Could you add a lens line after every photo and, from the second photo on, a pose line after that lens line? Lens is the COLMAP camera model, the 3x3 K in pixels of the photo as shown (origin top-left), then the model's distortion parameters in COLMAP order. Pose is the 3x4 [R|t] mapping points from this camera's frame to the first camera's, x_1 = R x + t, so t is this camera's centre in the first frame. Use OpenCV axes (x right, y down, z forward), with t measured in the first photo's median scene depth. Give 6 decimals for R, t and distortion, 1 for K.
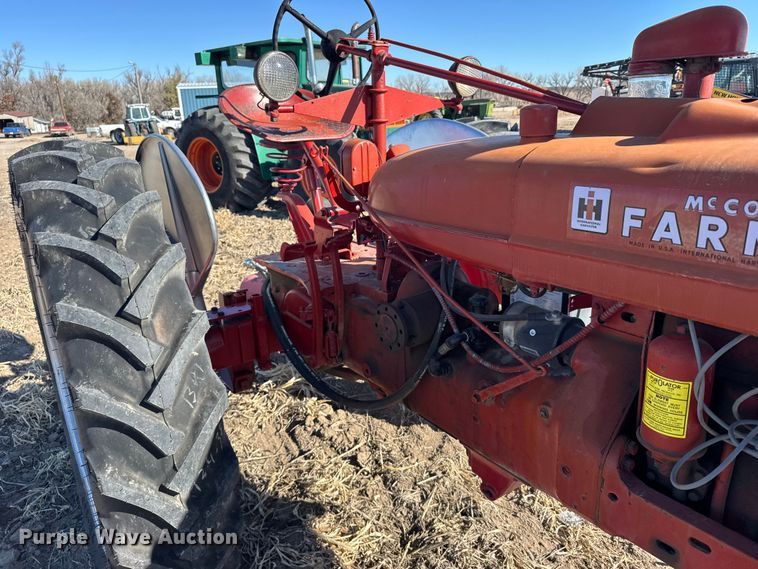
lens RADIAL K [[541.8, 0, 371.1], [0, 541.8, 284.7], [0, 0, 1]] dist [0.016698, -0.016570]
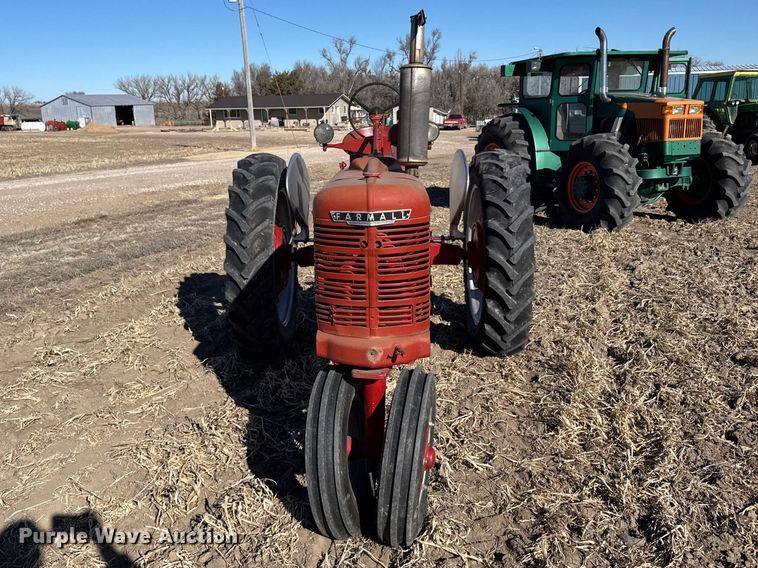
lens RADIAL K [[666.2, 0, 381.9], [0, 666.2, 287.5], [0, 0, 1]] dist [0.122836, -0.193911]
pose [[0.814995, 0.167282, -0.554796, 1.541164], [-0.189906, 0.981655, 0.017017, 0.161092], [0.547465, 0.091490, 0.831812, -1.080827]]
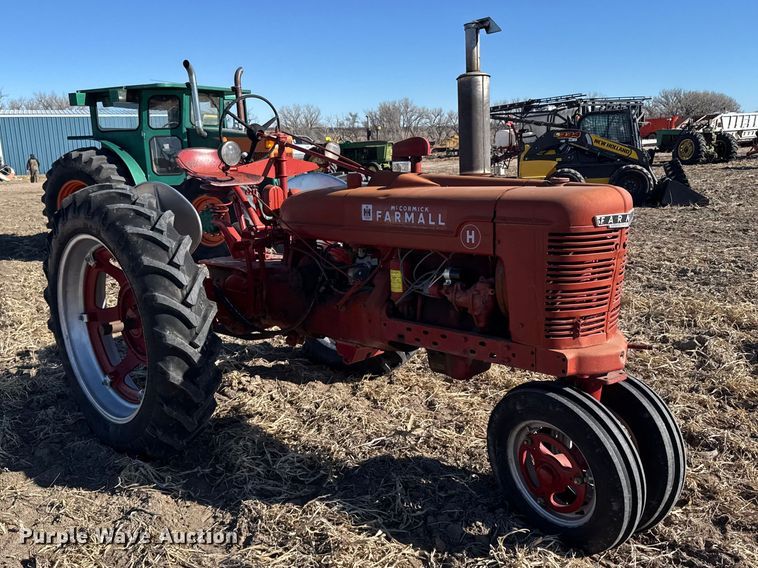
lens RADIAL K [[666.2, 0, 384.3], [0, 666.2, 313.4], [0, 0, 1]] dist [0.122836, -0.193911]
pose [[0.981376, -0.029630, 0.189797, -0.090488], [0.043156, 0.996783, -0.067532, 0.320671], [-0.187185, 0.074465, 0.979498, -1.218937]]
